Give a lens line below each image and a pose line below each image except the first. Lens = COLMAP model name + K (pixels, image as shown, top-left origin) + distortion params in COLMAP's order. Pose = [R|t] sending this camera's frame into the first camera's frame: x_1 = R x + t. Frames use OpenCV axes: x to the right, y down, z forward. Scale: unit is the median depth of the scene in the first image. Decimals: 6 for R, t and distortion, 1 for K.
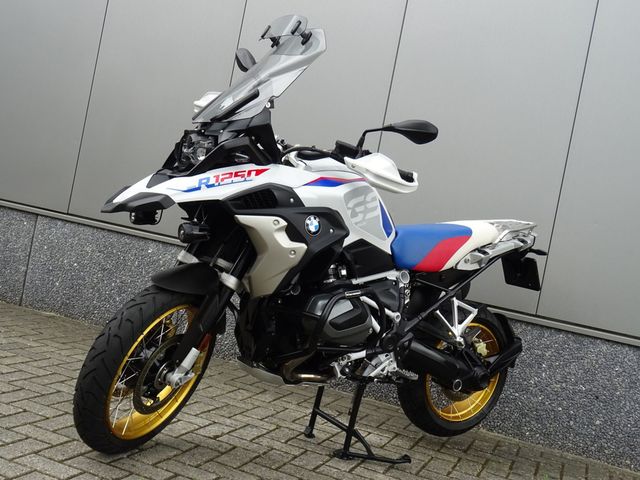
lens RADIAL K [[748.3, 0, 321.7], [0, 748.3, 243.1], [0, 0, 1]] dist [-0.008304, 0.000000]
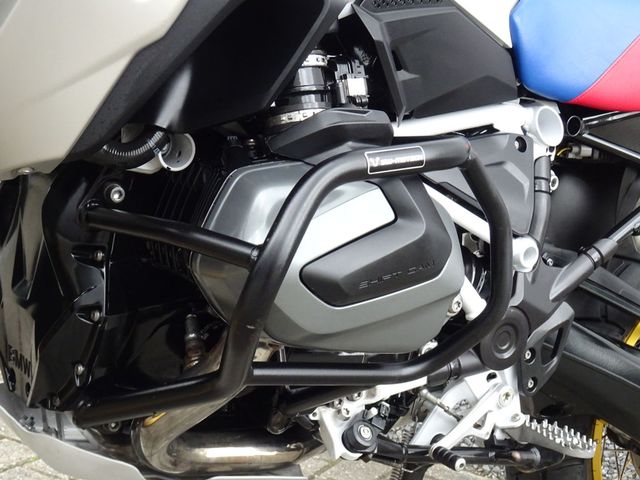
lens RADIAL K [[1152.1, 0, 319.9], [0, 1152.1, 239.5], [0, 0, 1]] dist [-0.027914, 0.000000]
pose [[0.999965, -0.000506, 0.008396, 0.012167], [-0.000182, 0.996654, 0.081731, 0.055822], [-0.008410, -0.081730, 0.996619, 0.543886]]
